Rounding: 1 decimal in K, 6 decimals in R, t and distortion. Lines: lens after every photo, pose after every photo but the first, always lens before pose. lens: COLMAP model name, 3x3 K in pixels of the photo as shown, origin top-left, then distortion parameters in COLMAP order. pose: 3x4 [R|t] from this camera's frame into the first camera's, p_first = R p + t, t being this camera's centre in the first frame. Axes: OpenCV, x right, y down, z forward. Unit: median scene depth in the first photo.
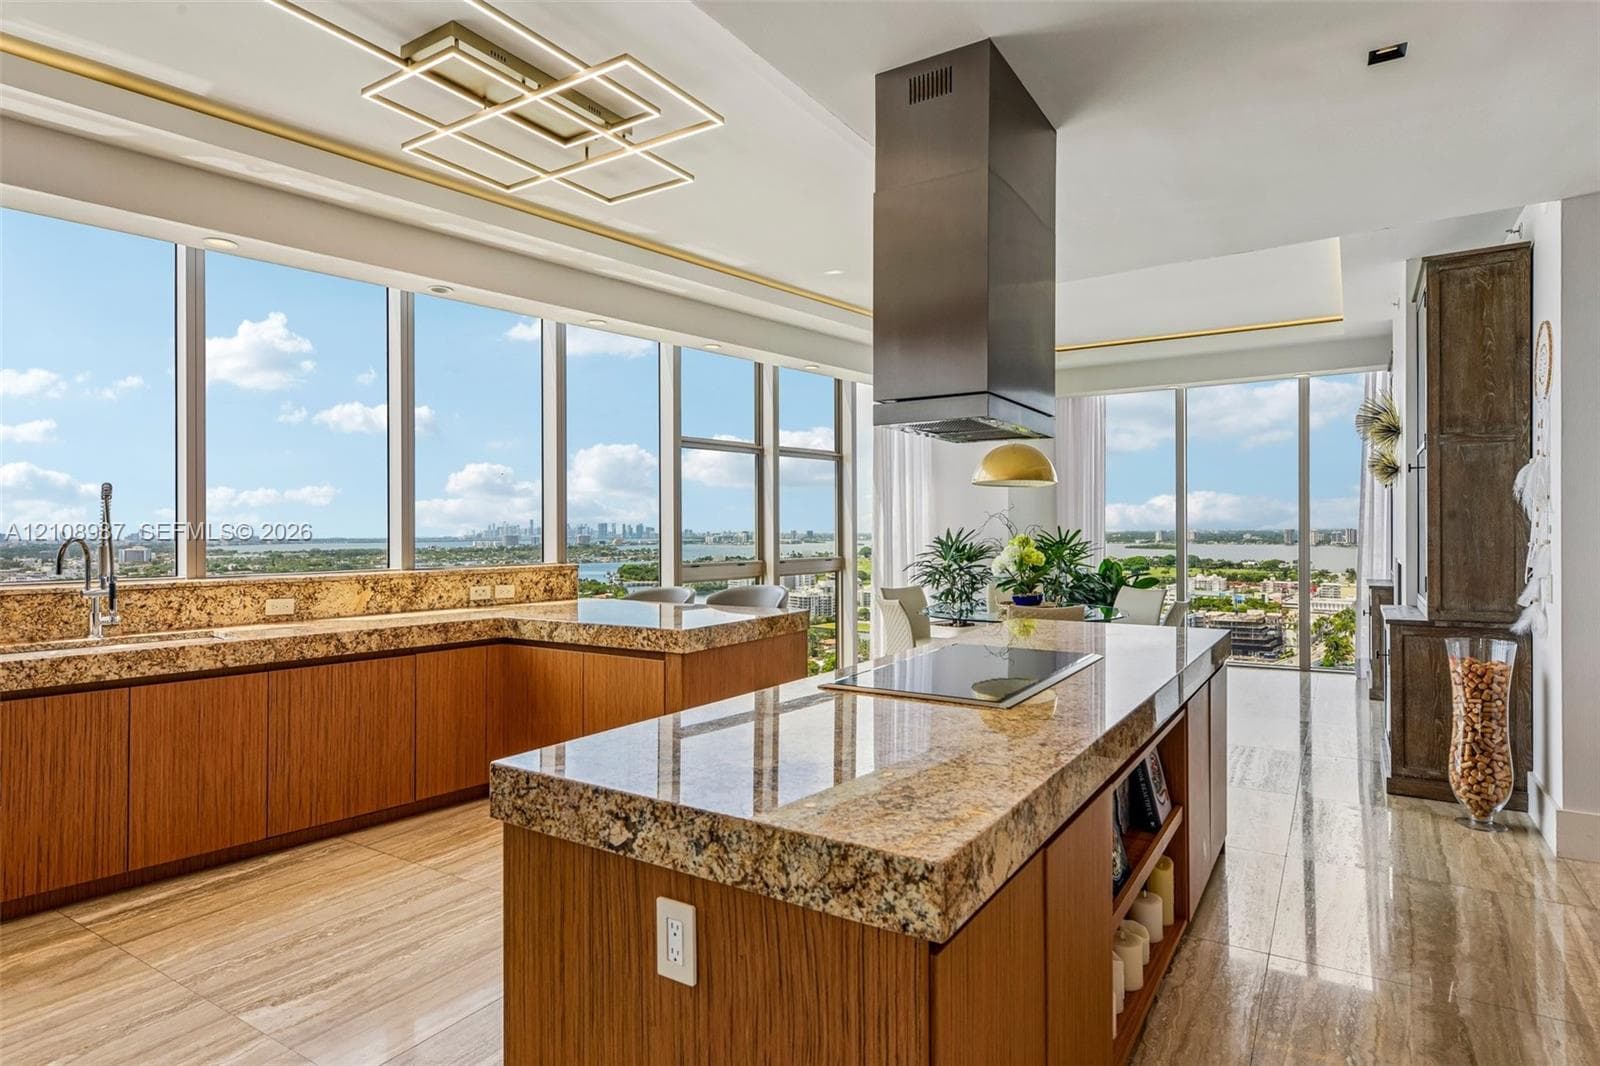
lens RADIAL K [[851.4, 0, 802.5], [0, 851.4, 531.8], [0, 0, 1]] dist [0.005000, 0.001584]
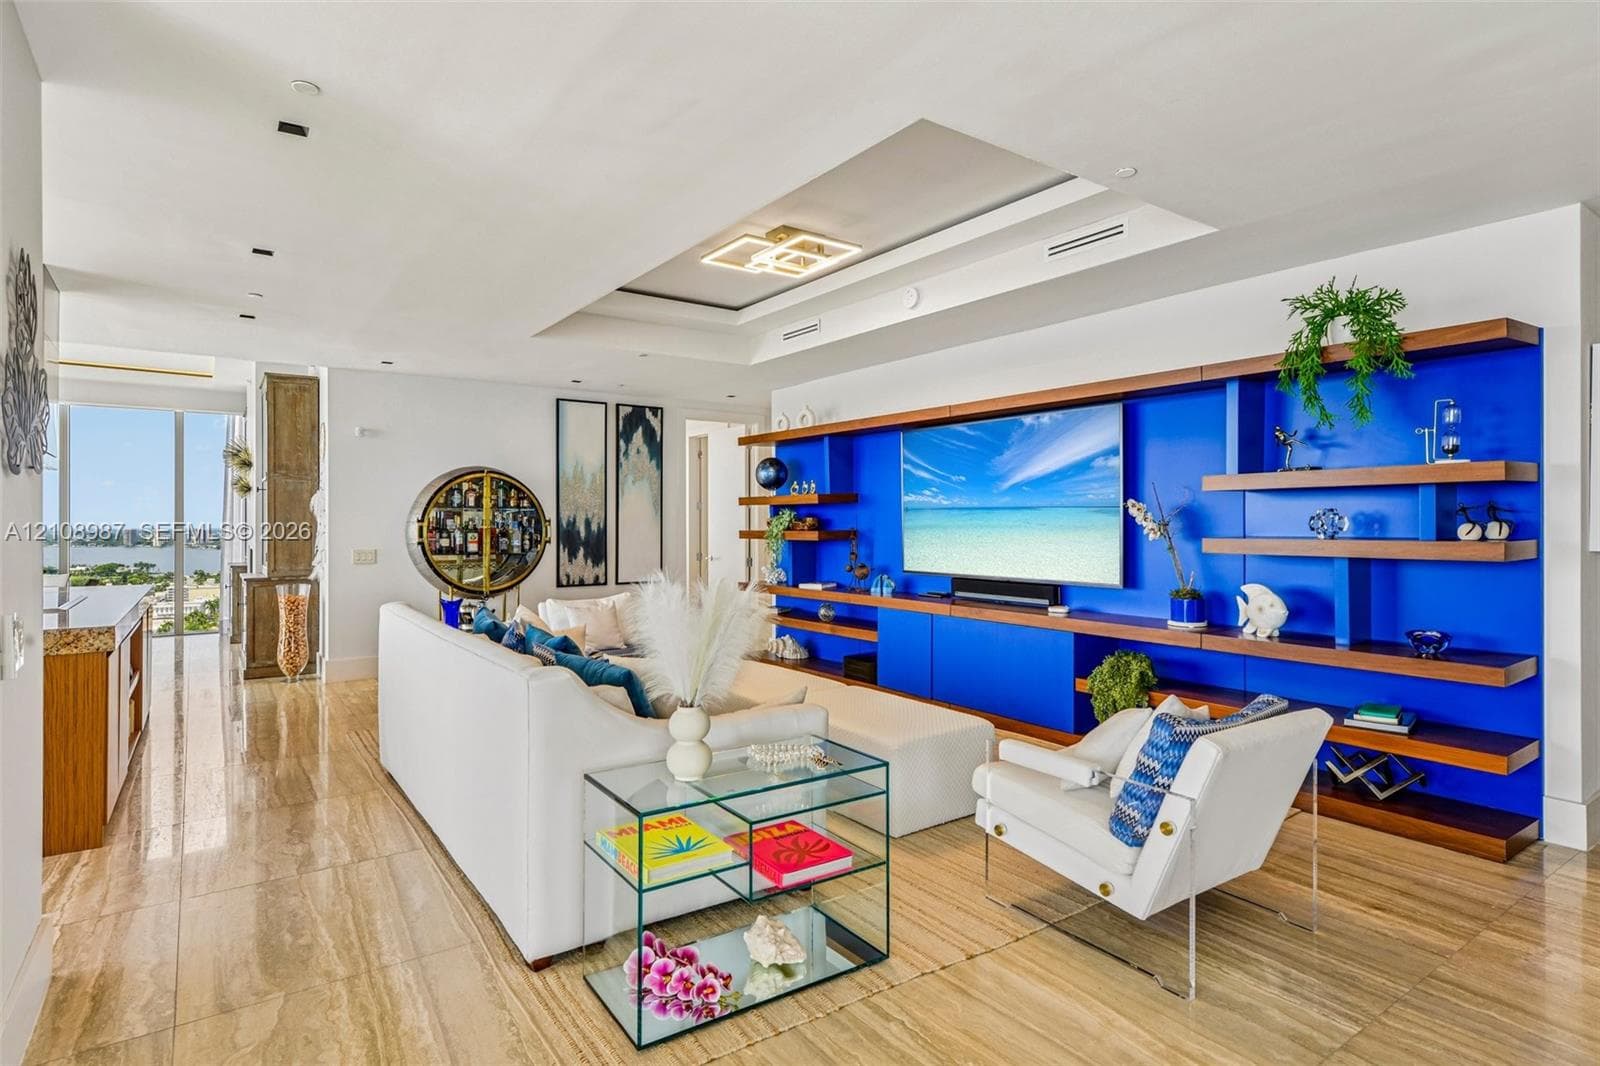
lens RADIAL K [[851.4, 0, 812.8], [0, 851.4, 526.6], [0, 0, 1]] dist [0.005000, 0.001584]
pose [[0.367785, 0.005331, 0.929896, -0.492450], [0.000871, 0.999981, -0.006077, 0.009835], [-0.929910, 0.003045, 0.367773, -0.694849]]
